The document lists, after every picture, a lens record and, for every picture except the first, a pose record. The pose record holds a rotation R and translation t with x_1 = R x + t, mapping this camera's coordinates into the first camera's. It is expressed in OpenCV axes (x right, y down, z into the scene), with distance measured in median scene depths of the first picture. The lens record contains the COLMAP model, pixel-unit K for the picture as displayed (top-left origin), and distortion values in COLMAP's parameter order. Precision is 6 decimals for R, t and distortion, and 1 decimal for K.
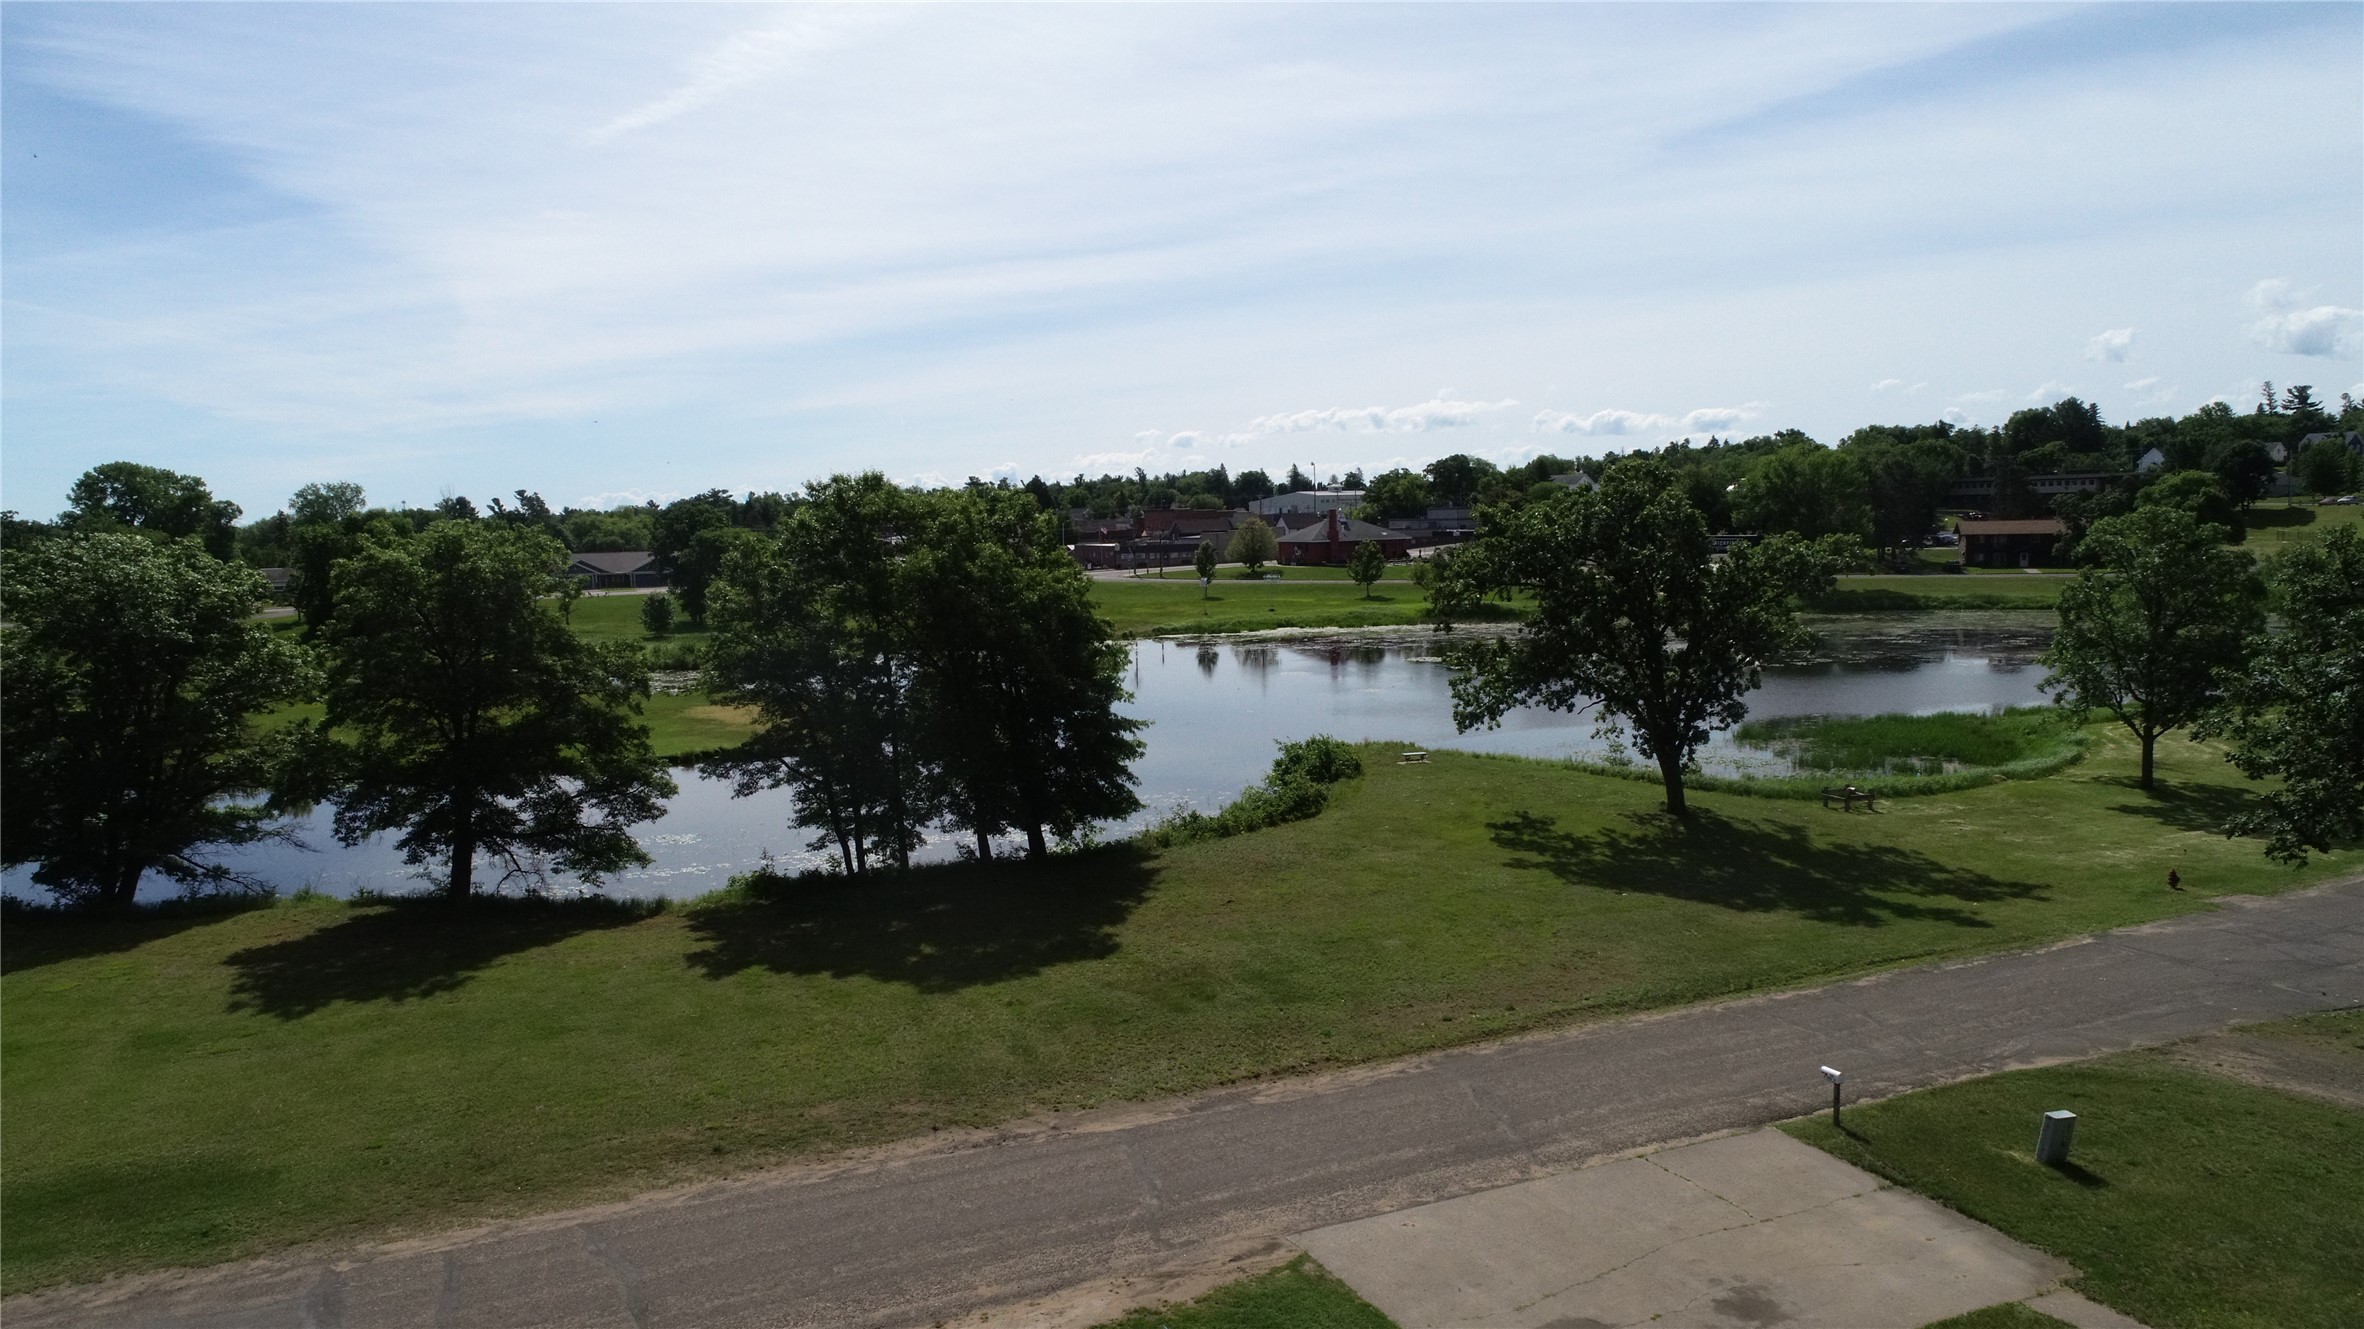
lens RADIAL K [[1560.6, 0, 1182.0], [0, 1560.6, 664.5], [0, 0, 1]] dist [-0.002992, -0.001594]
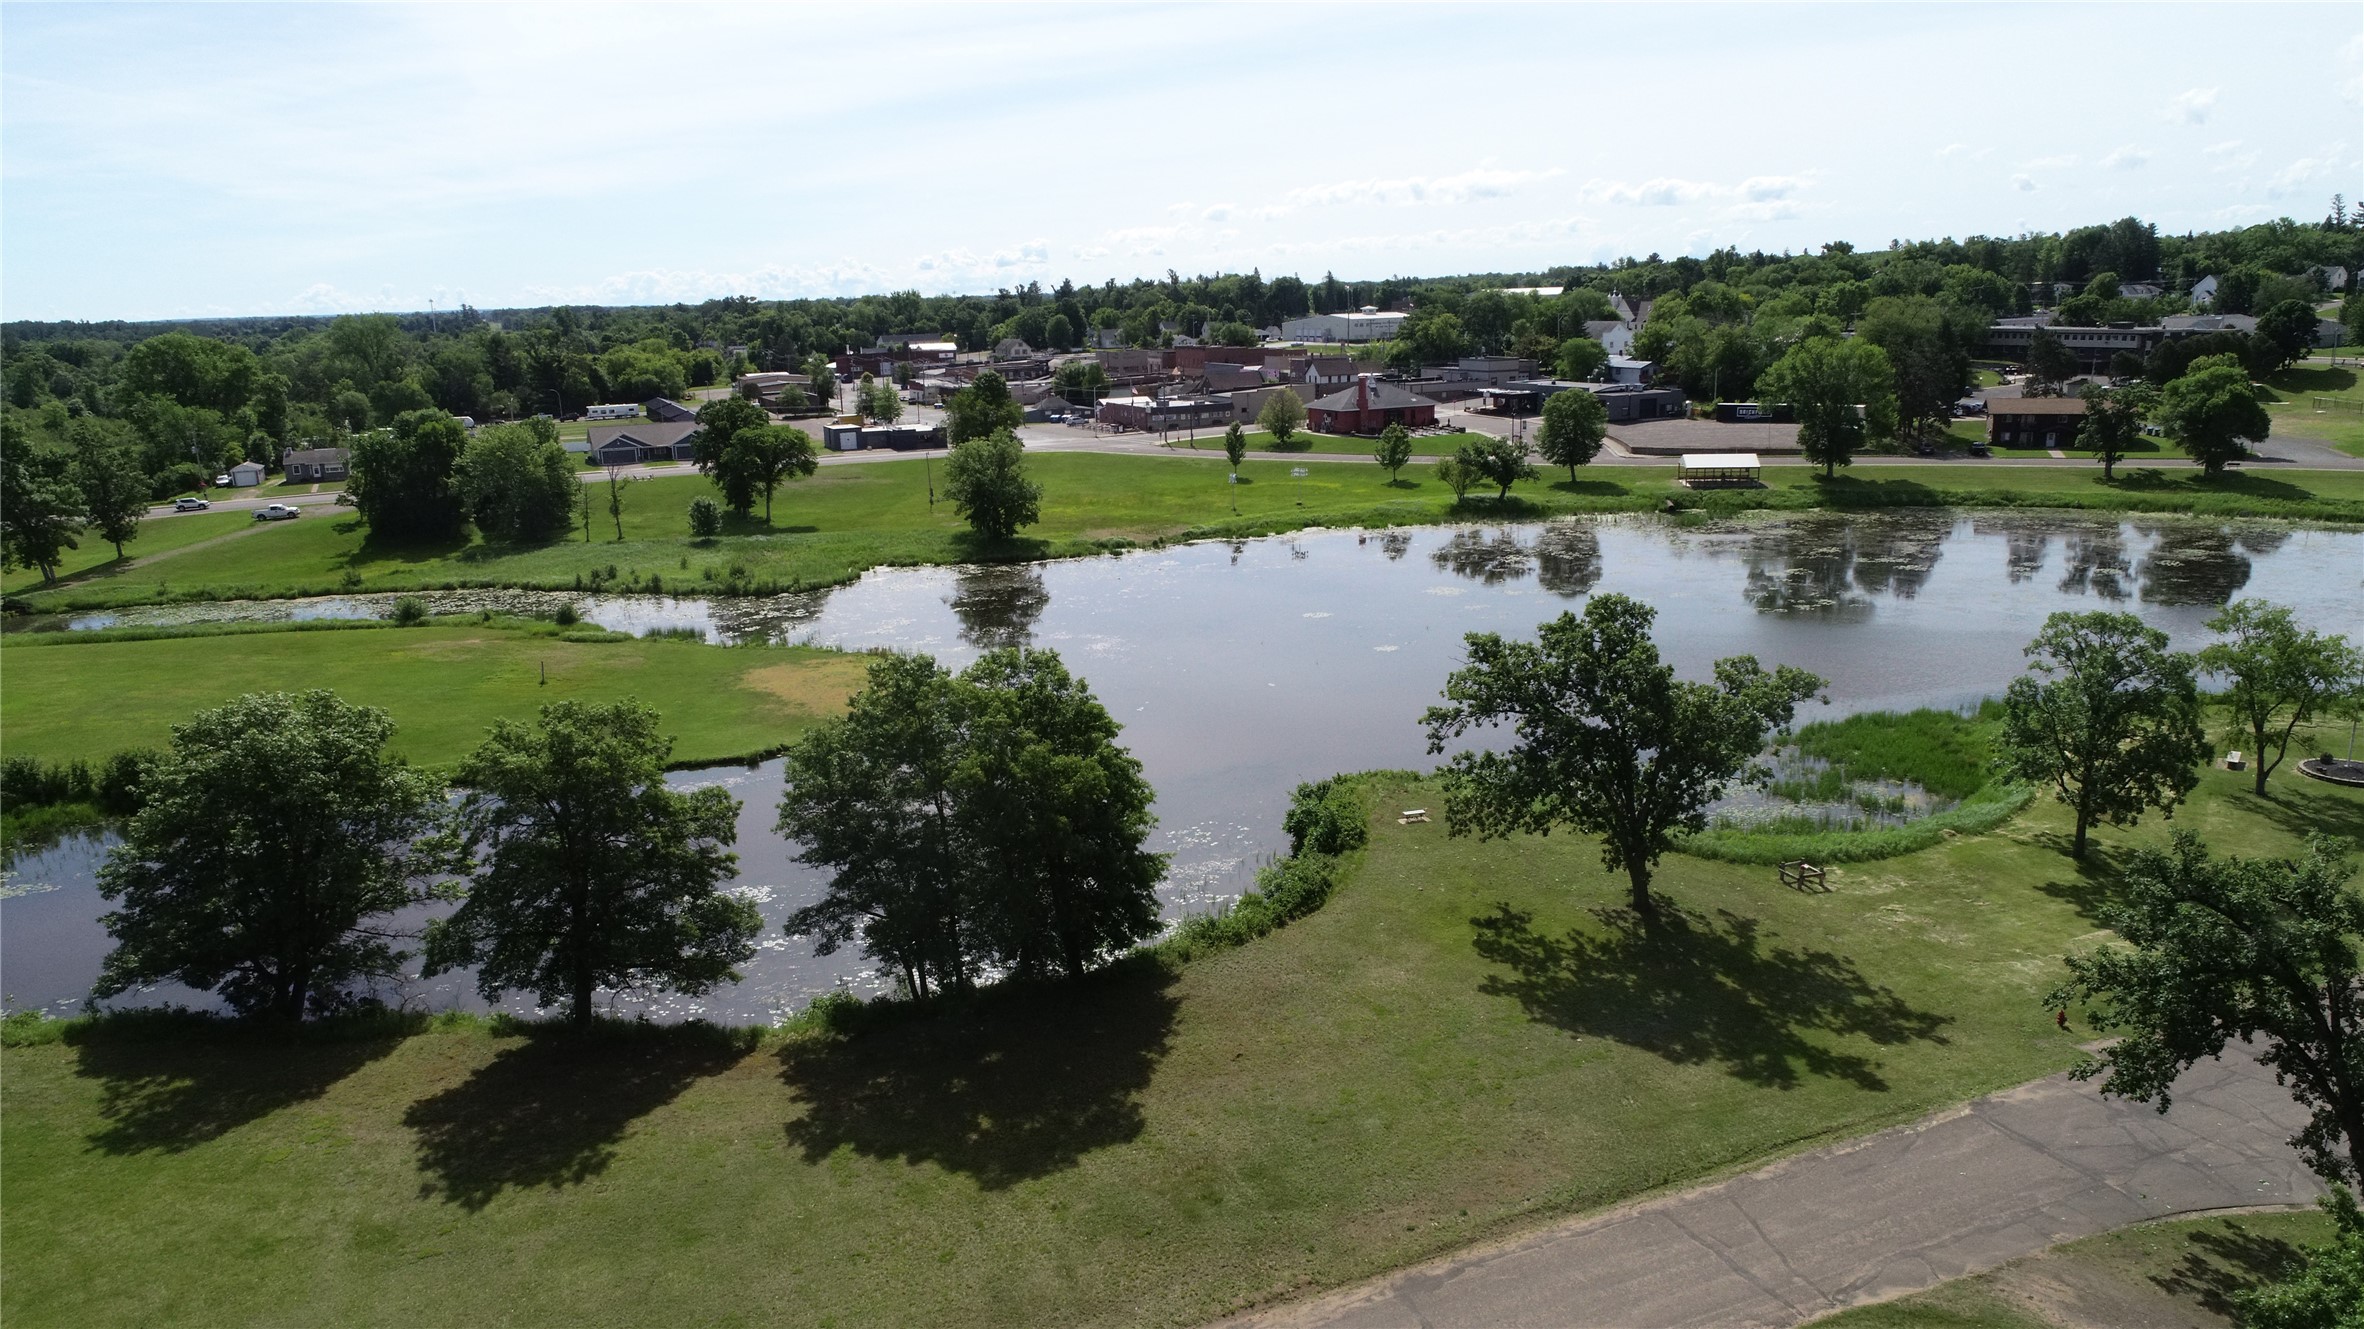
lens RADIAL K [[1560.6, 0, 1182.0], [0, 1560.6, 664.5], [0, 0, 1]] dist [-0.002992, -0.001594]
pose [[0.999756, -0.000514, -0.022064, 0.012363], [0.003565, 0.990363, 0.138452, -0.267919], [0.021780, -0.138497, 0.990123, -0.110421]]
